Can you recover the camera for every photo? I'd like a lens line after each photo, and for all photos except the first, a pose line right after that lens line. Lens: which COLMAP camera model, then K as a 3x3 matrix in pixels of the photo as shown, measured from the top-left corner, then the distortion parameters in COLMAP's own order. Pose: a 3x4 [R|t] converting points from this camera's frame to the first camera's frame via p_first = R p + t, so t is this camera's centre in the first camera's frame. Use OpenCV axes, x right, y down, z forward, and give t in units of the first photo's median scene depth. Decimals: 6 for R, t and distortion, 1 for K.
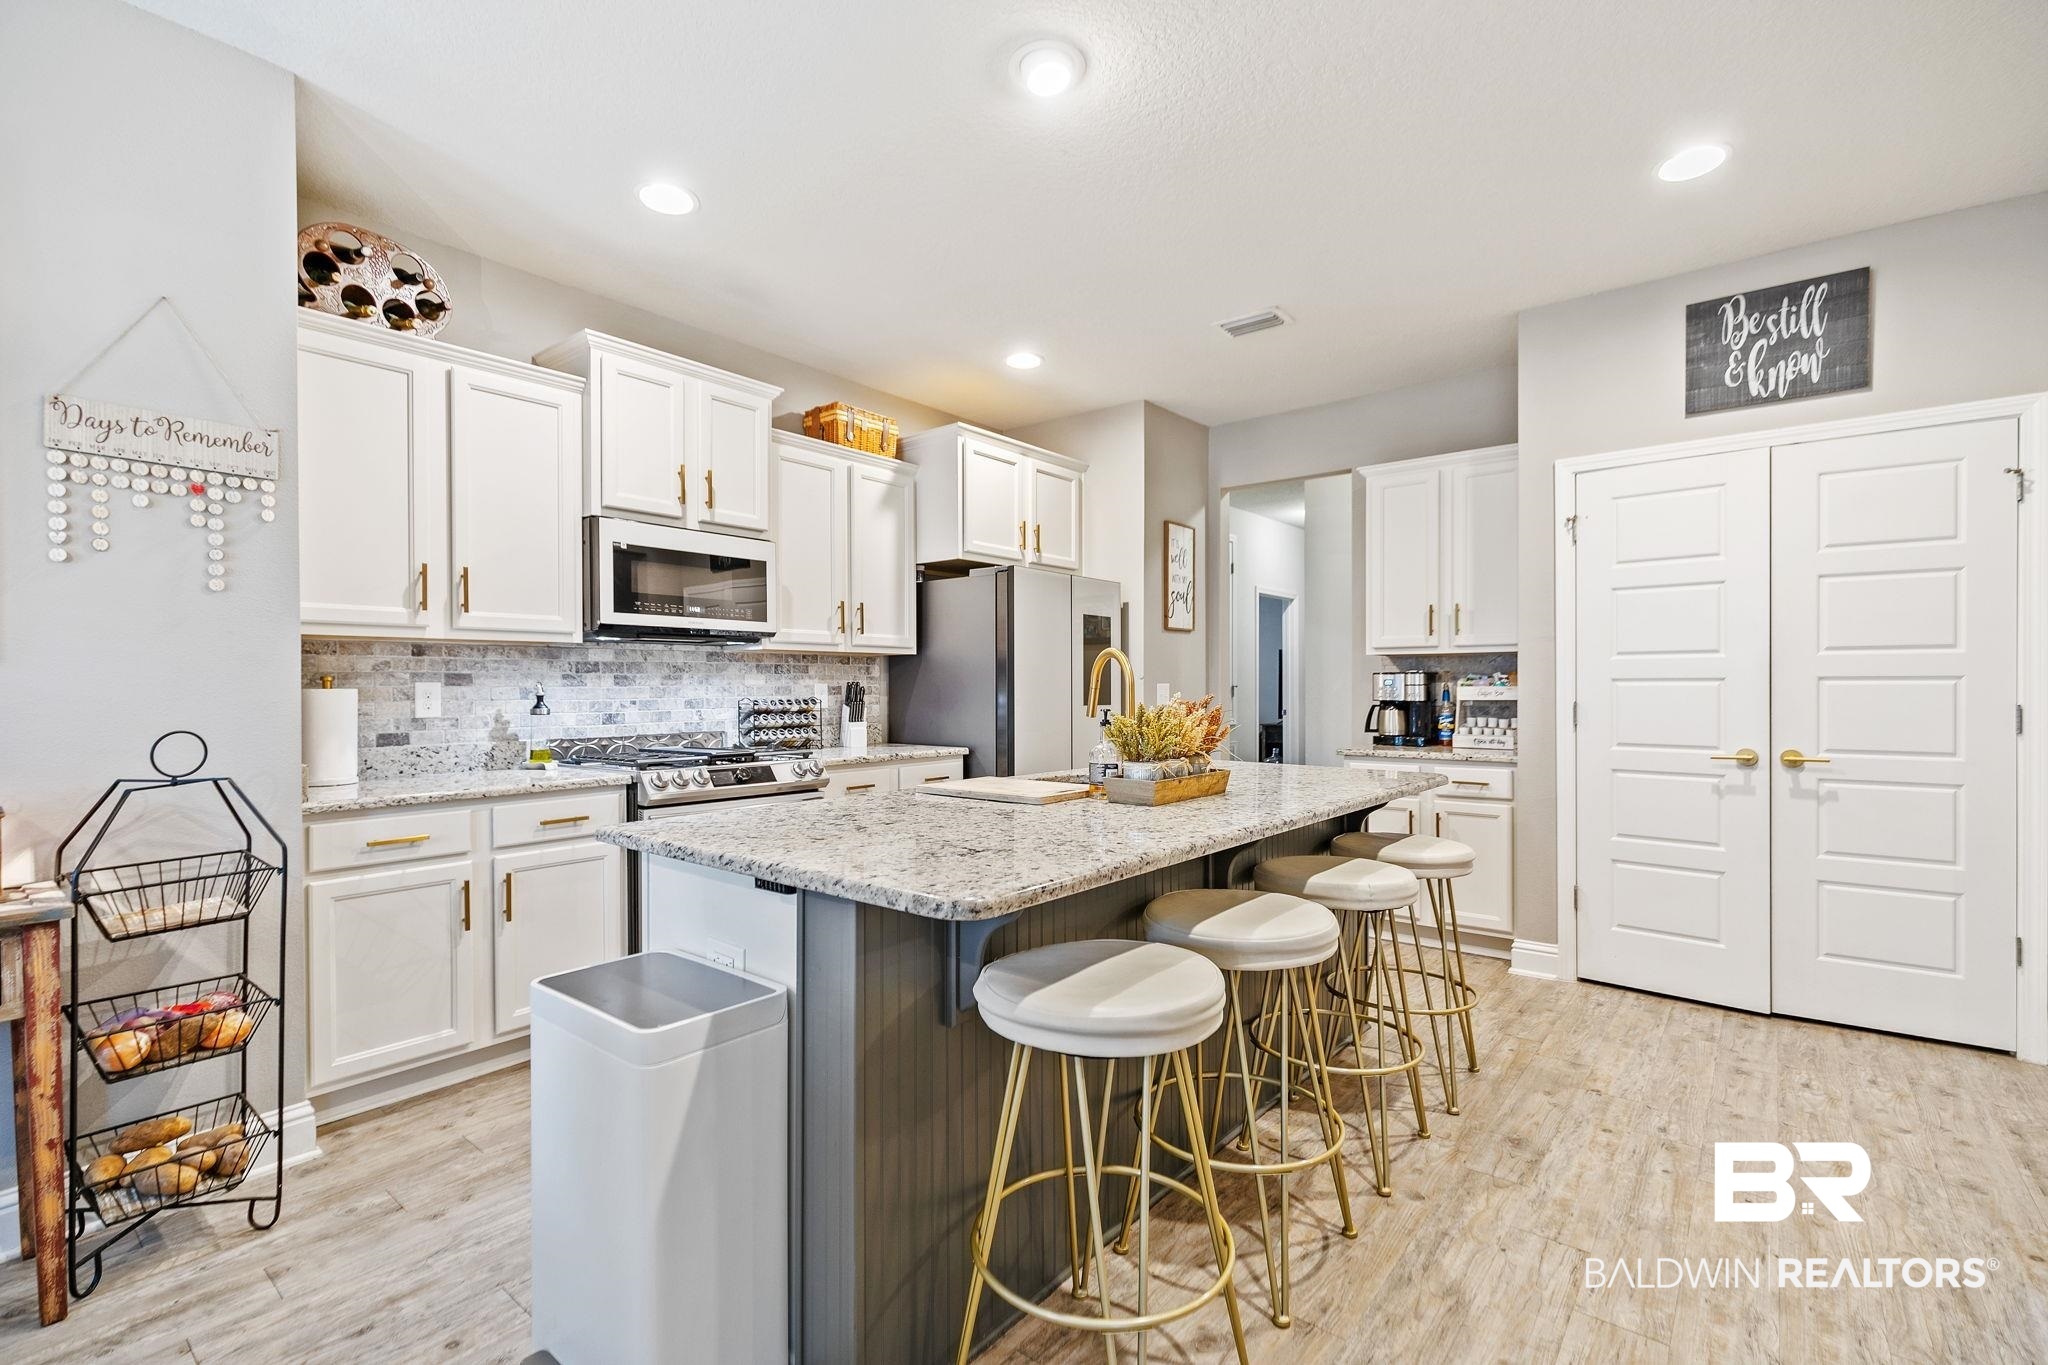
lens RADIAL K [[911.1, 0, 1029.0], [0, 911.1, 687.7], [0, 0, 1]] dist [0.003591, -0.000326]
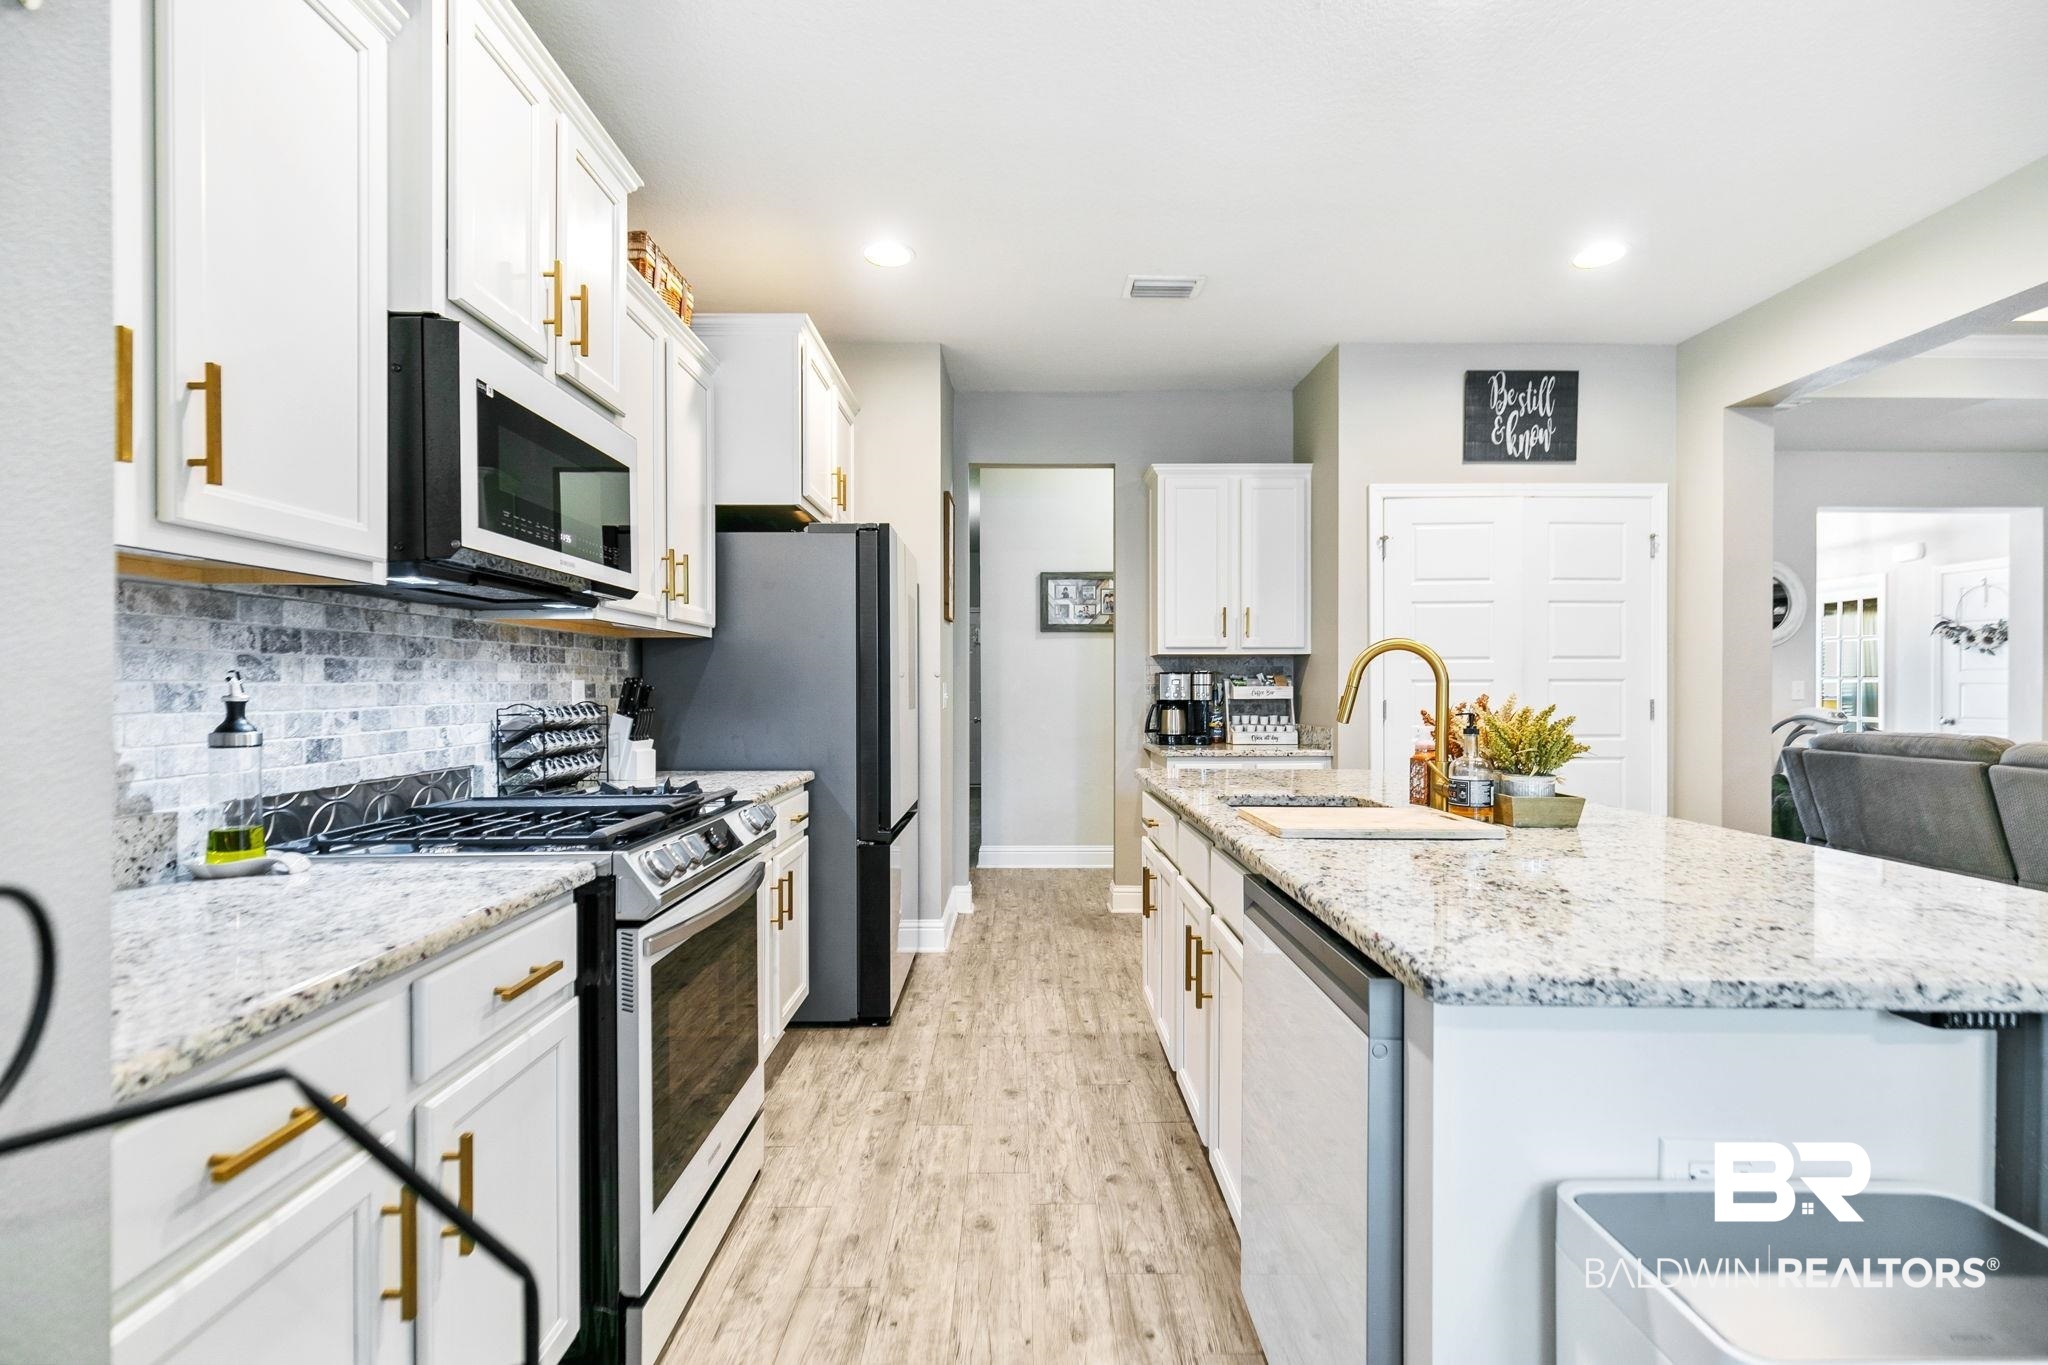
lens RADIAL K [[933.4, 0, 1024.0], [0, 933.4, 682.5], [0, 0, 1]] dist [0.000188, -0.000019]
pose [[0.773859, 0.004206, 0.633344, -0.518400], [0.000662, 0.999972, -0.007450, 0.002704], [-0.633358, 0.006185, 0.773834, 0.421149]]
